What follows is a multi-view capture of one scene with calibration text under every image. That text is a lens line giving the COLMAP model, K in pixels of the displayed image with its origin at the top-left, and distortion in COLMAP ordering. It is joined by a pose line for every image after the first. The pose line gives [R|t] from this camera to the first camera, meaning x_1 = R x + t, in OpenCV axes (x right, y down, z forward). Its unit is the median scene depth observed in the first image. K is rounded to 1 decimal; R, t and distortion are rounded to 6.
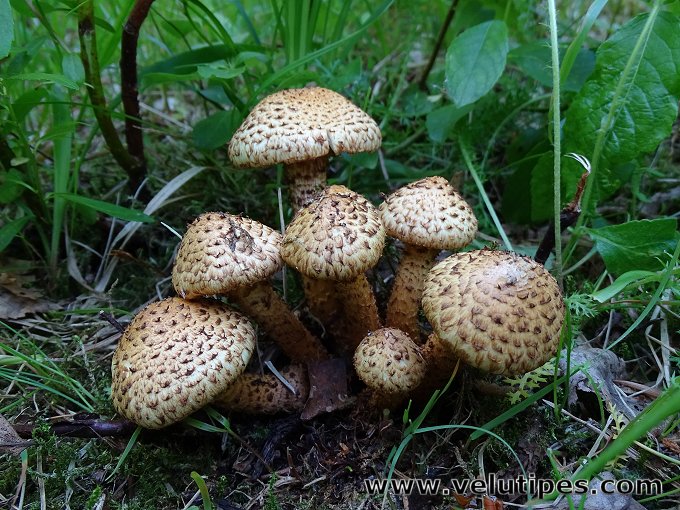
lens RADIAL K [[534.4, 0, 340.0], [0, 534.4, 255.0], [0, 0, 1]] dist [-0.042813, 0.000757]
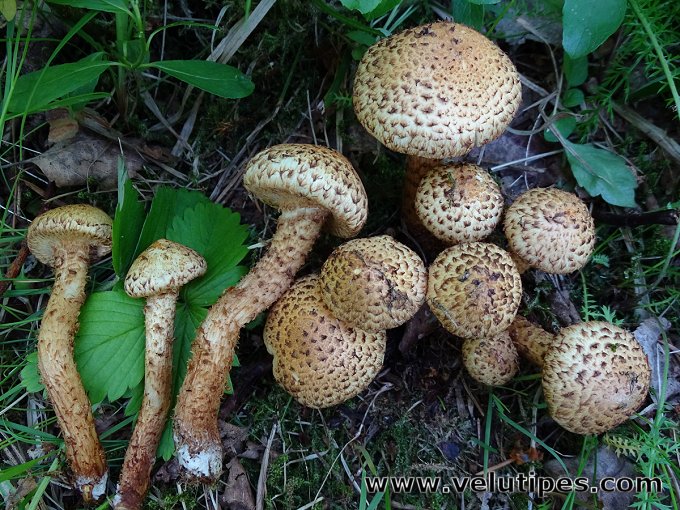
lens RADIAL K [[534.4, 0, 340.0], [0, 534.4, 255.0], [0, 0, 1]] dist [-0.042813, 0.000757]
pose [[0.995379, 0.069719, 0.066035, -0.385404], [-0.095819, 0.766461, 0.635103, -0.798581], [-0.006334, -0.638495, 0.769600, 0.202555]]
